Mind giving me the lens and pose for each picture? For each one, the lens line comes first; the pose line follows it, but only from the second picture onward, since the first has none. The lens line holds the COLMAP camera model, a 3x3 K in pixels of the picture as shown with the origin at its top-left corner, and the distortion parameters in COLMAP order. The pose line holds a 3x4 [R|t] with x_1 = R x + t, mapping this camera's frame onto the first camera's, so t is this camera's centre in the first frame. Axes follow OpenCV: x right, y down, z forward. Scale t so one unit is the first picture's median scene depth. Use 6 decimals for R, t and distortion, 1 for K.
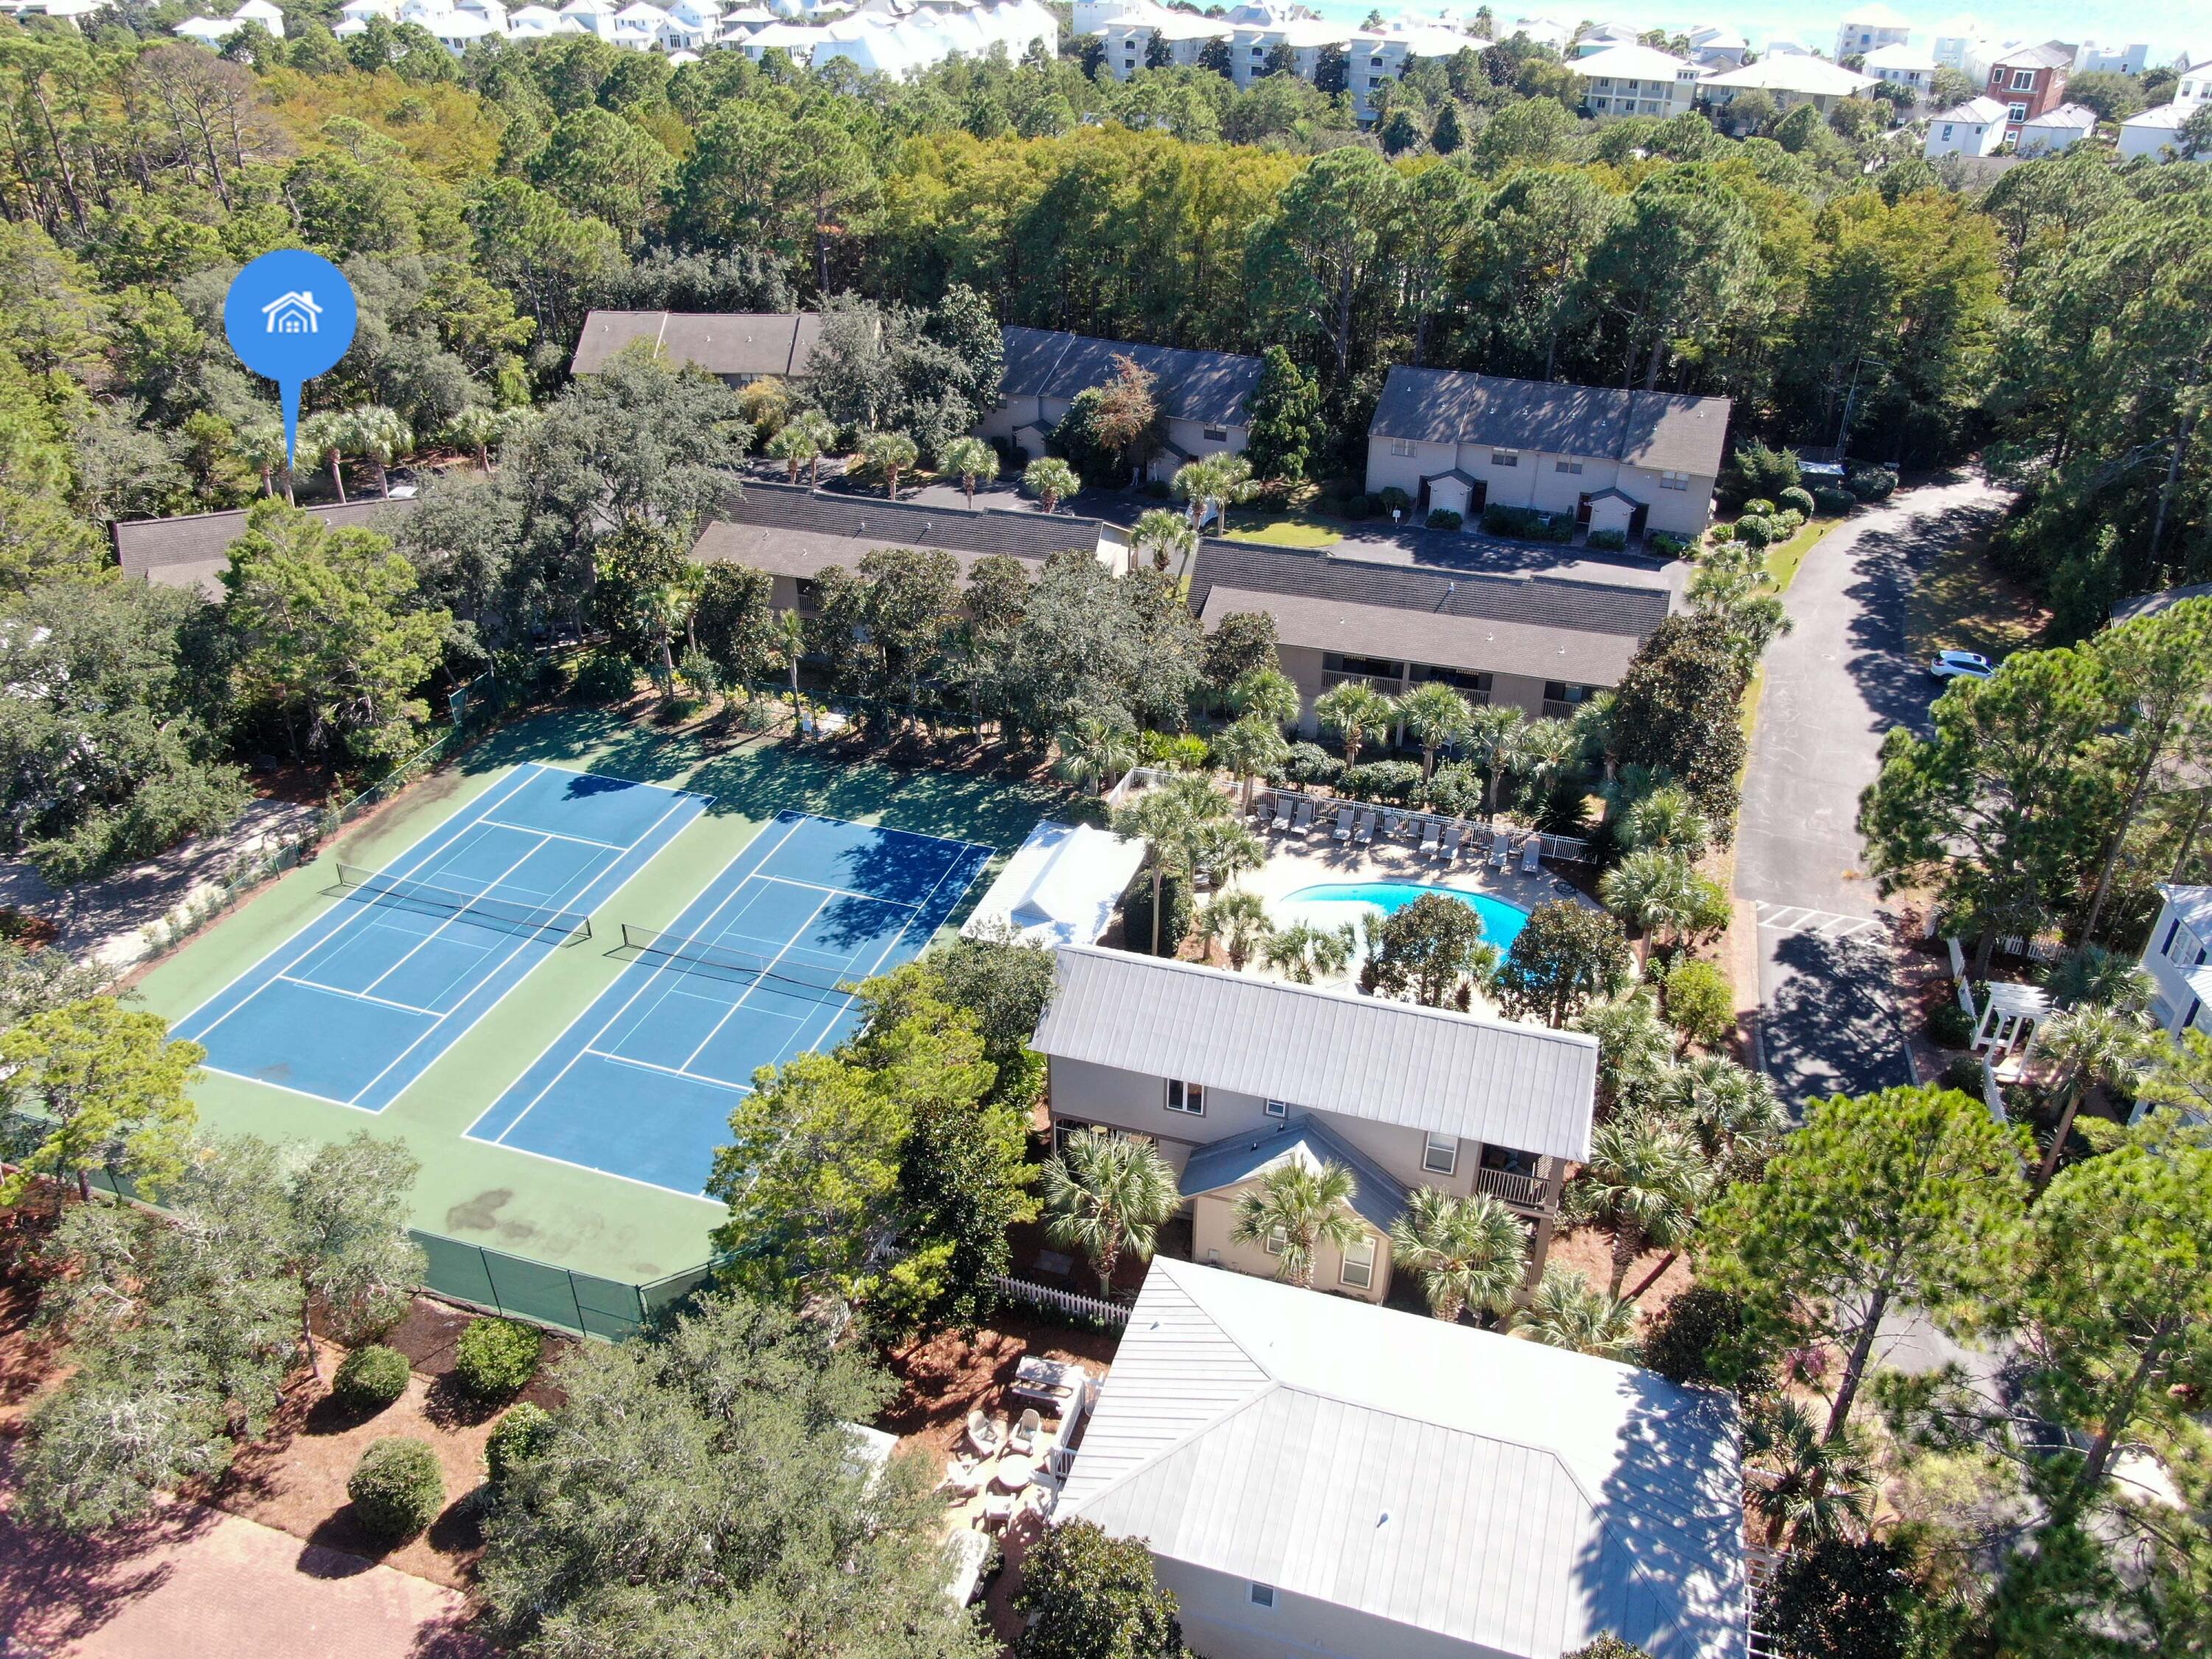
lens RADIAL K [[1580.4, 0, 1106.0], [0, 1580.4, 829.5], [0, 0, 1]] dist [-0.018012, 0.005582]
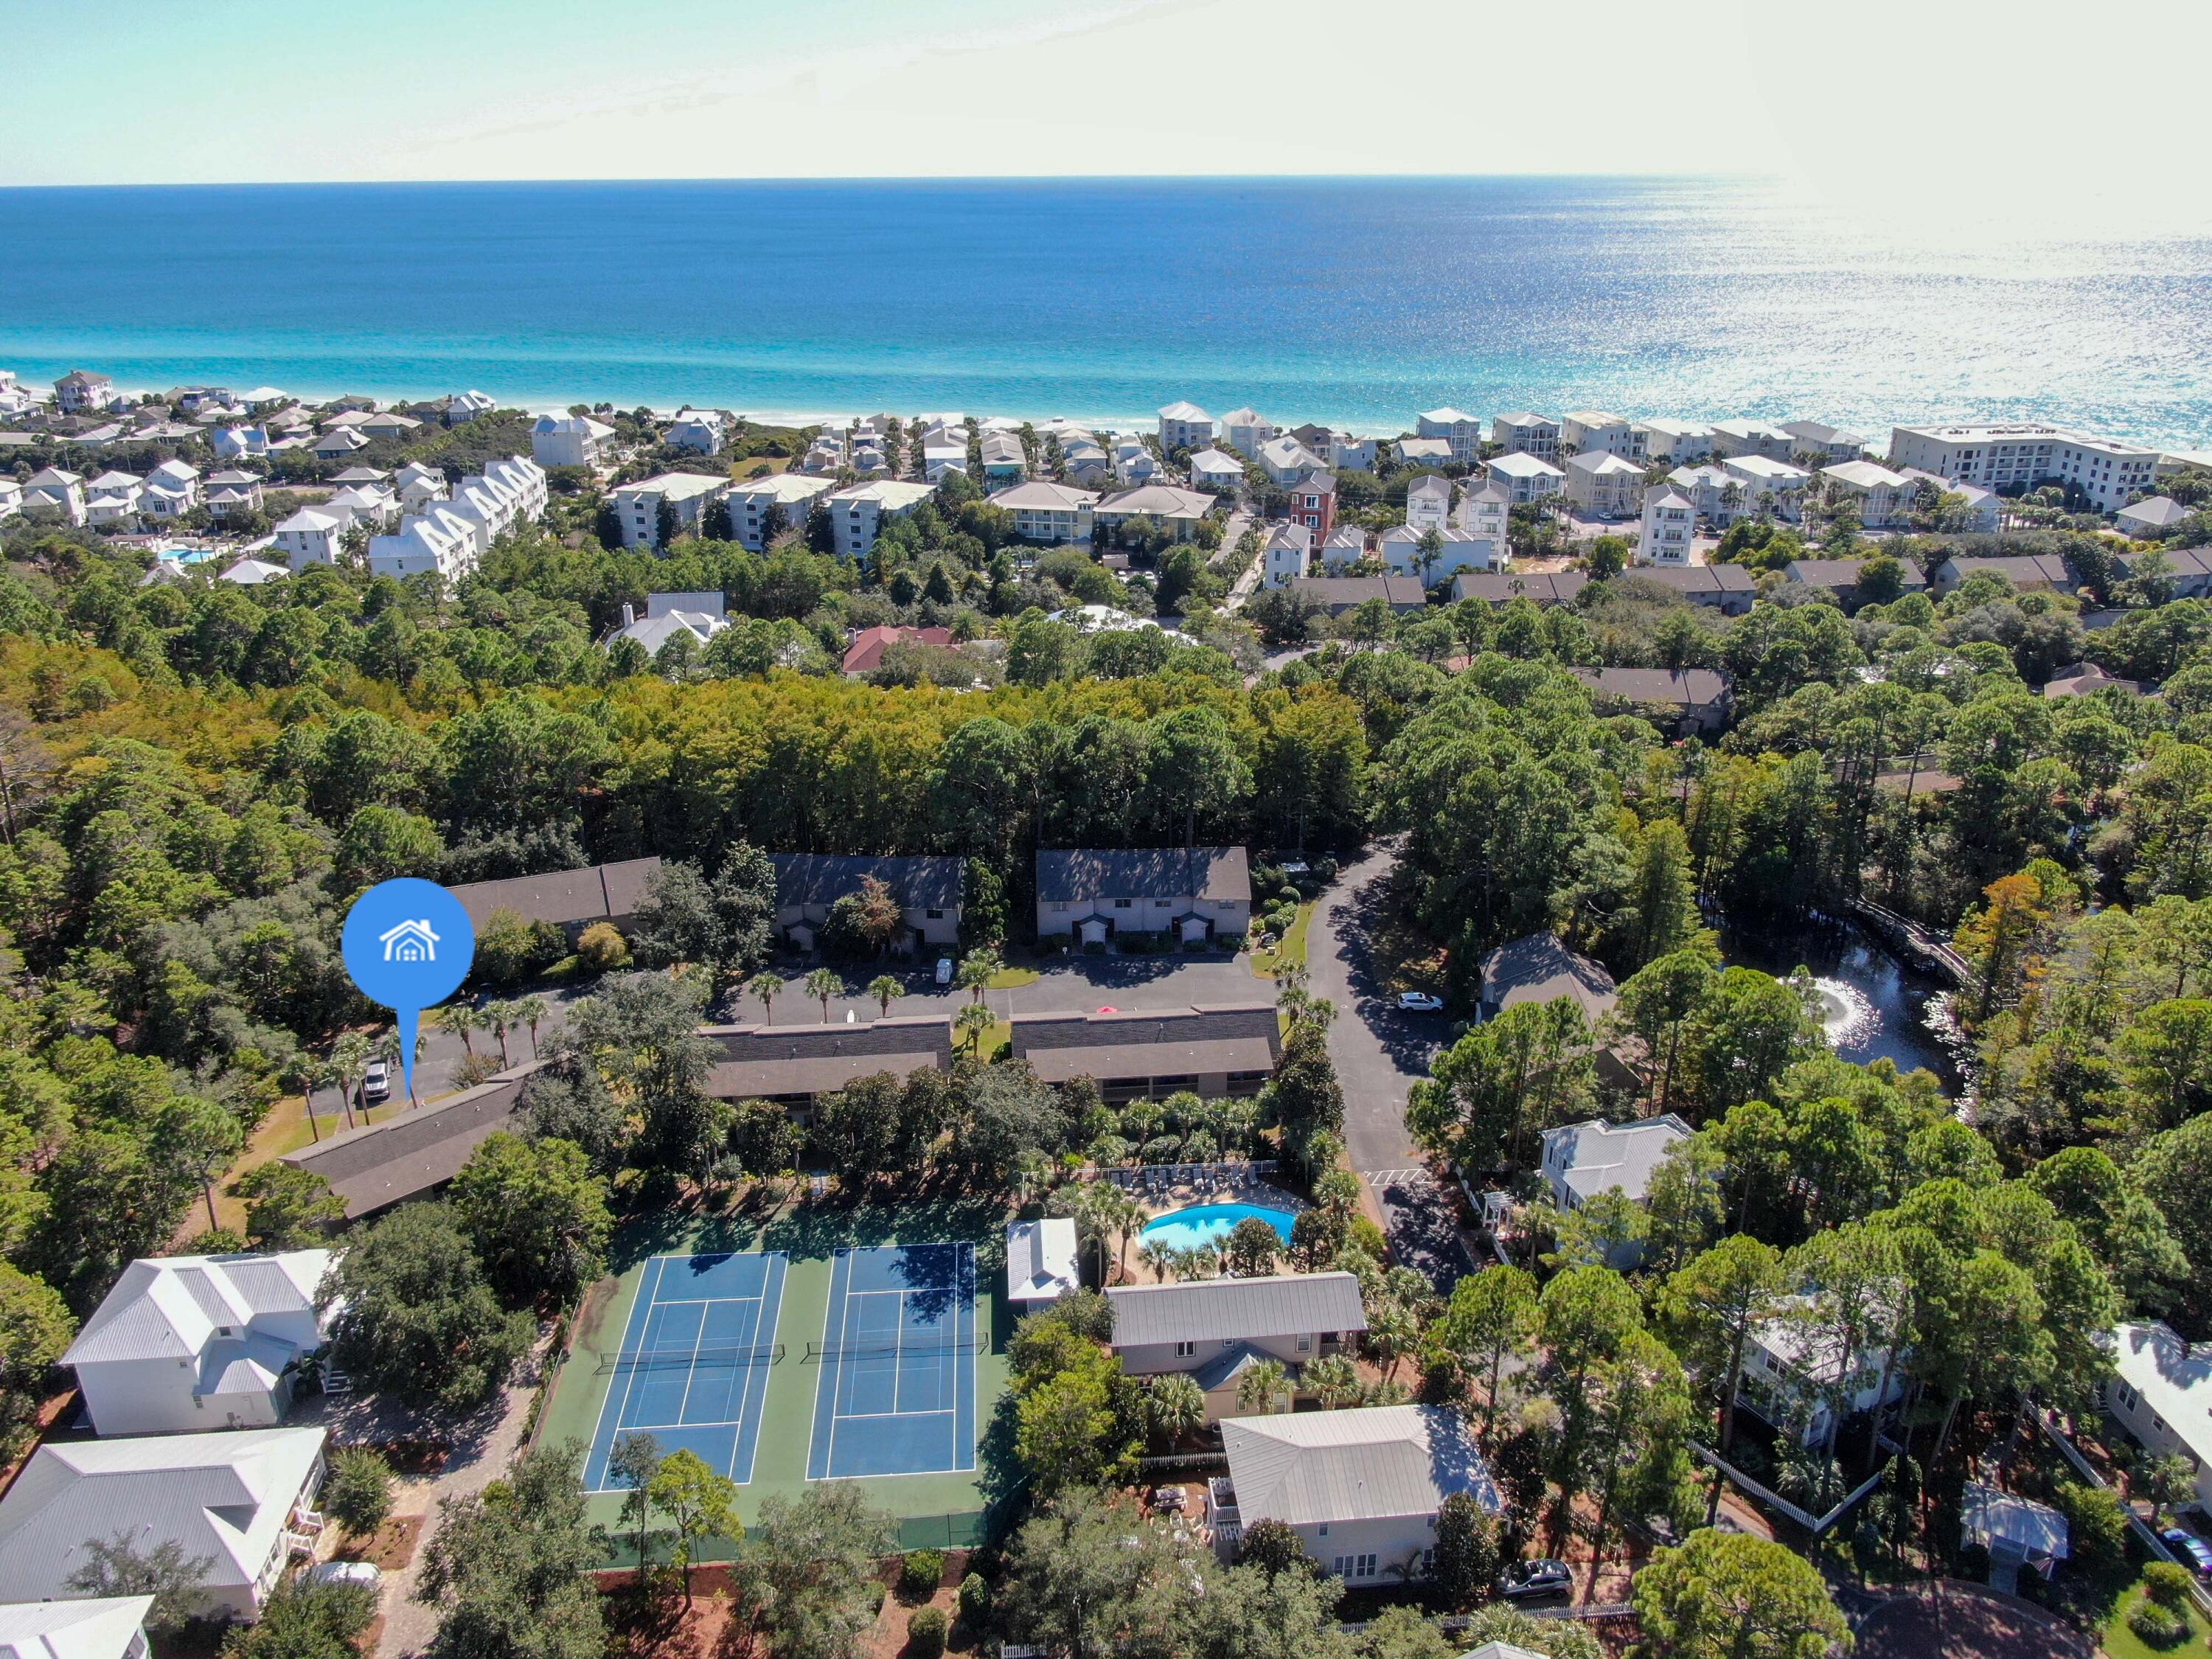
lens RADIAL K [[1580.4, 0, 1106.0], [0, 1580.4, 829.5], [0, 0, 1]] dist [-0.018012, 0.005582]
pose [[0.921859, -0.154001, 0.355612, -0.461853], [0.206260, 0.971855, -0.113820, -0.192310], [-0.328075, 0.178275, 0.927677, -0.699525]]
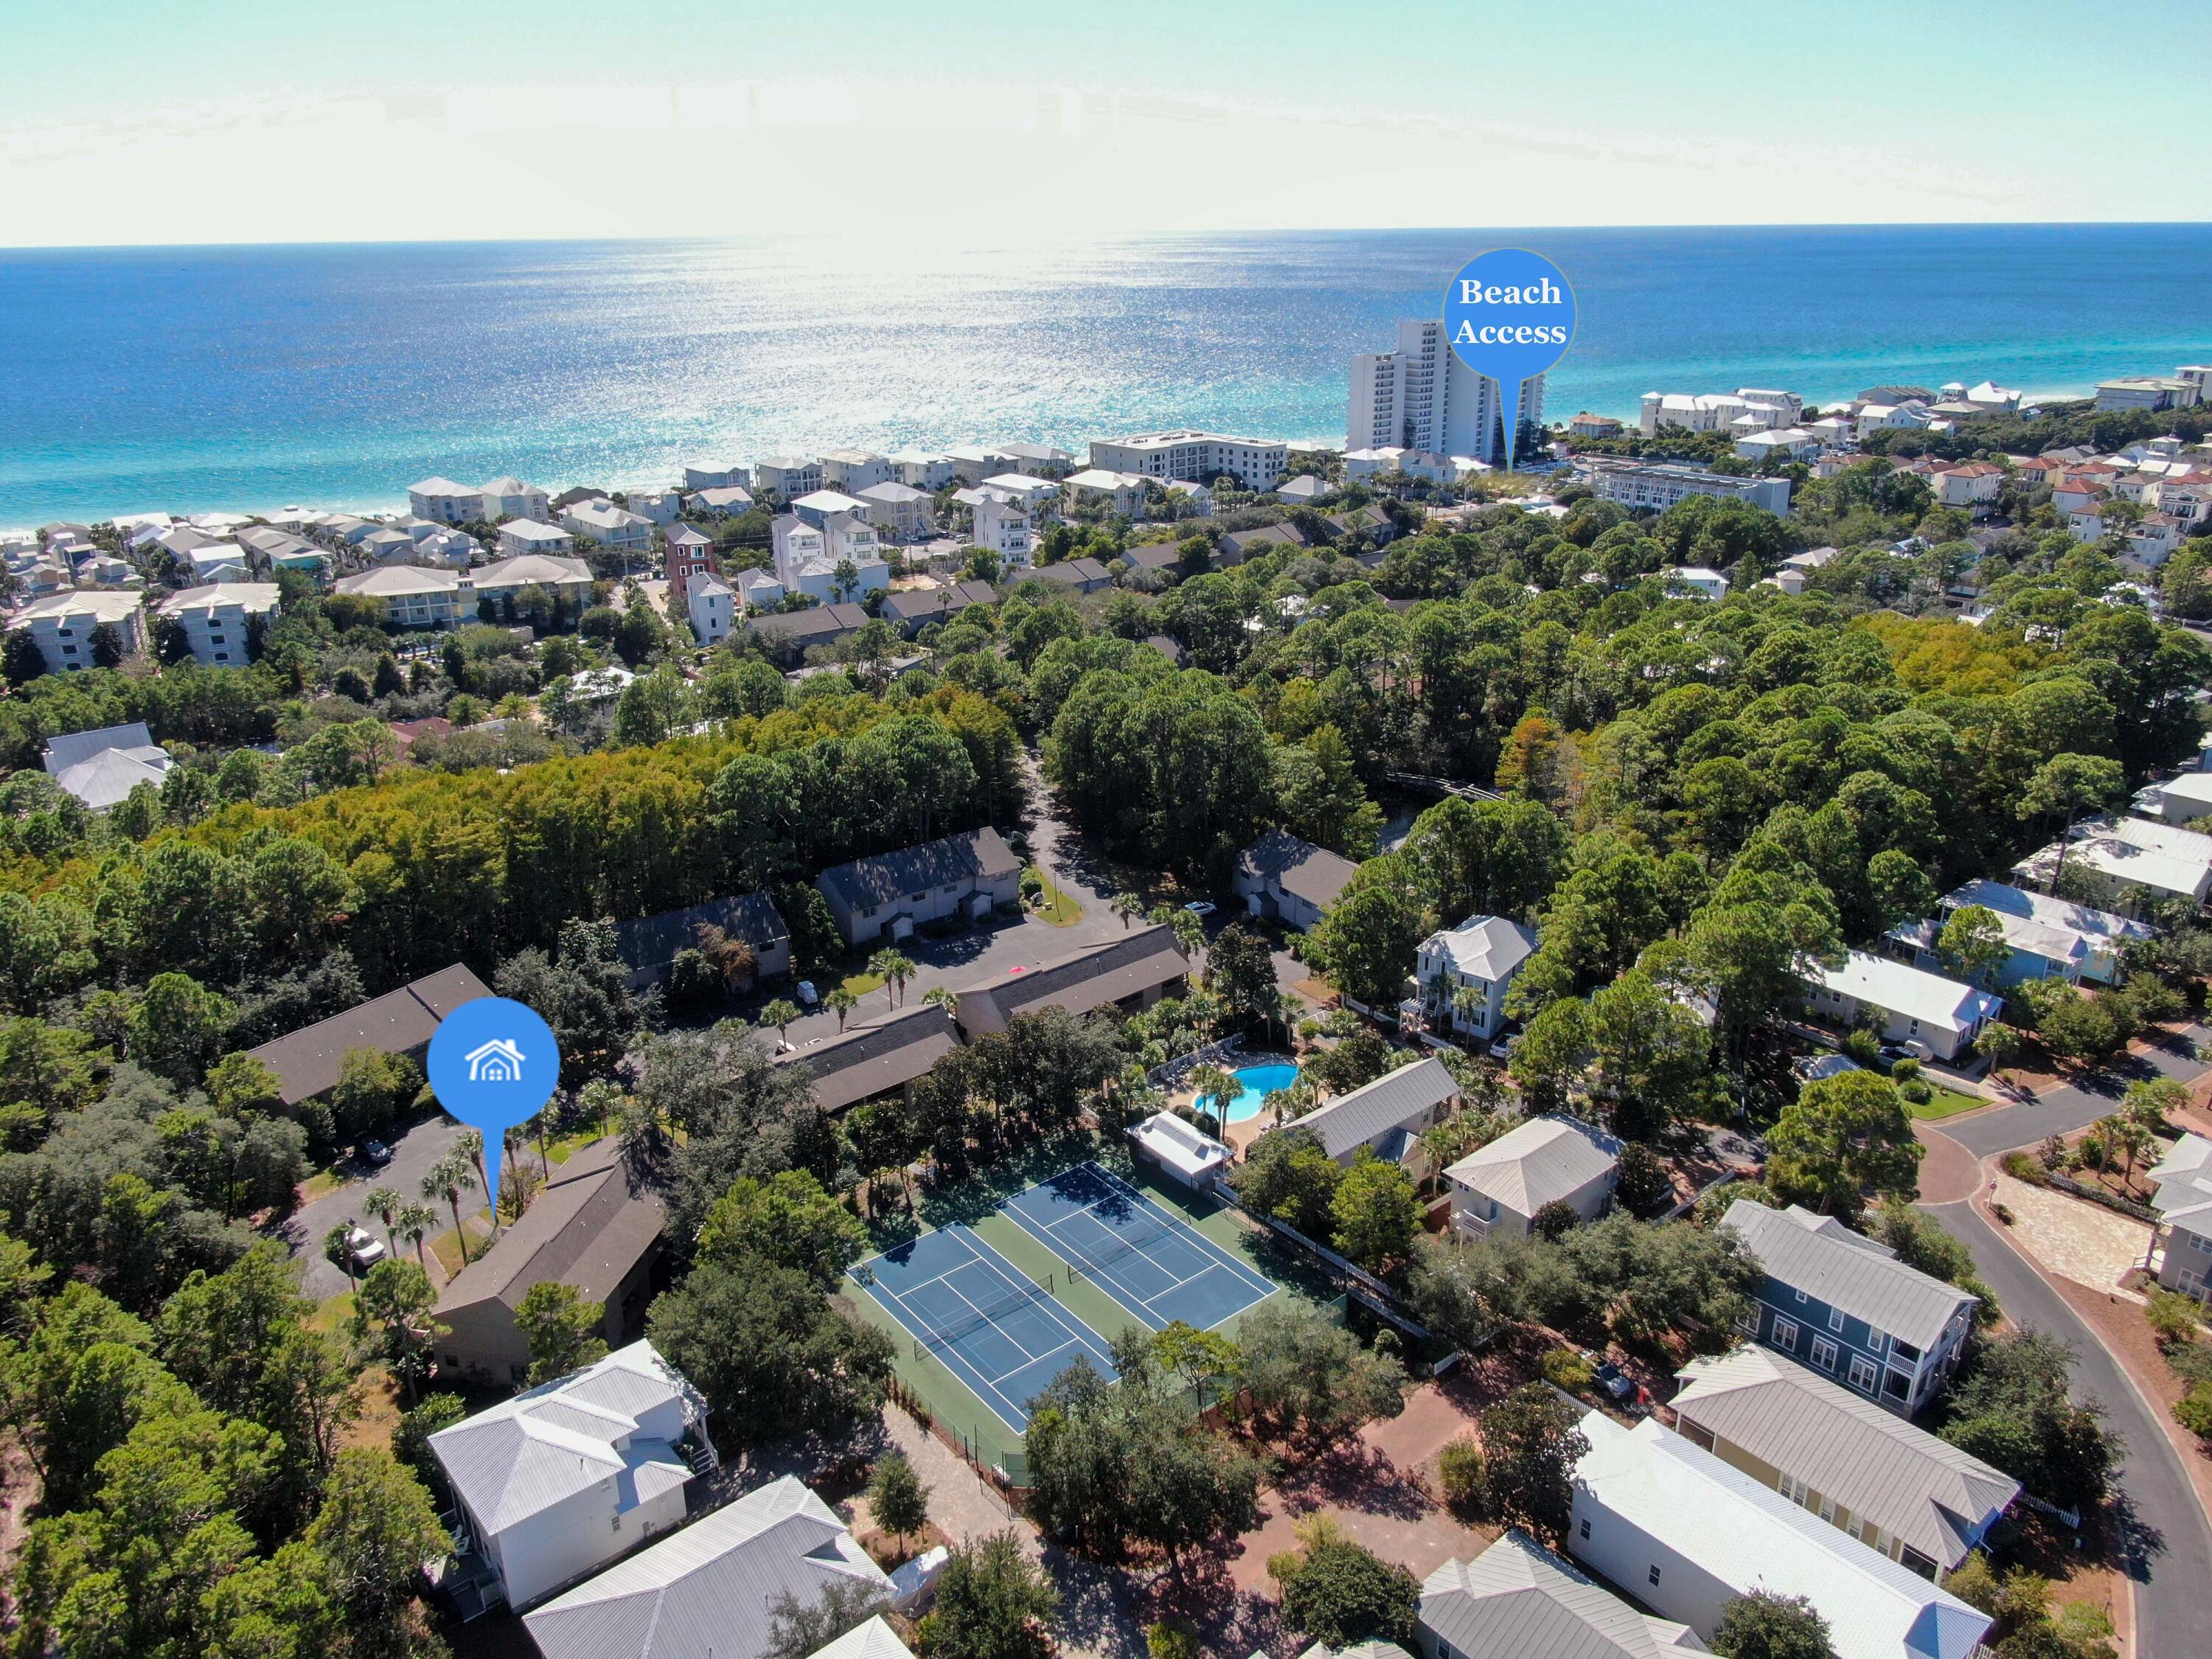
lens RADIAL K [[1571.3, 0, 1120.4], [0, 1571.3, 828.0], [0, 0, 1]] dist [-0.021757, 0.003558]
pose [[0.534952, -0.305859, 0.787576, -1.405678], [0.446541, 0.893692, 0.043762, -0.410149], [-0.717236, 0.328274, 0.614661, -0.347248]]
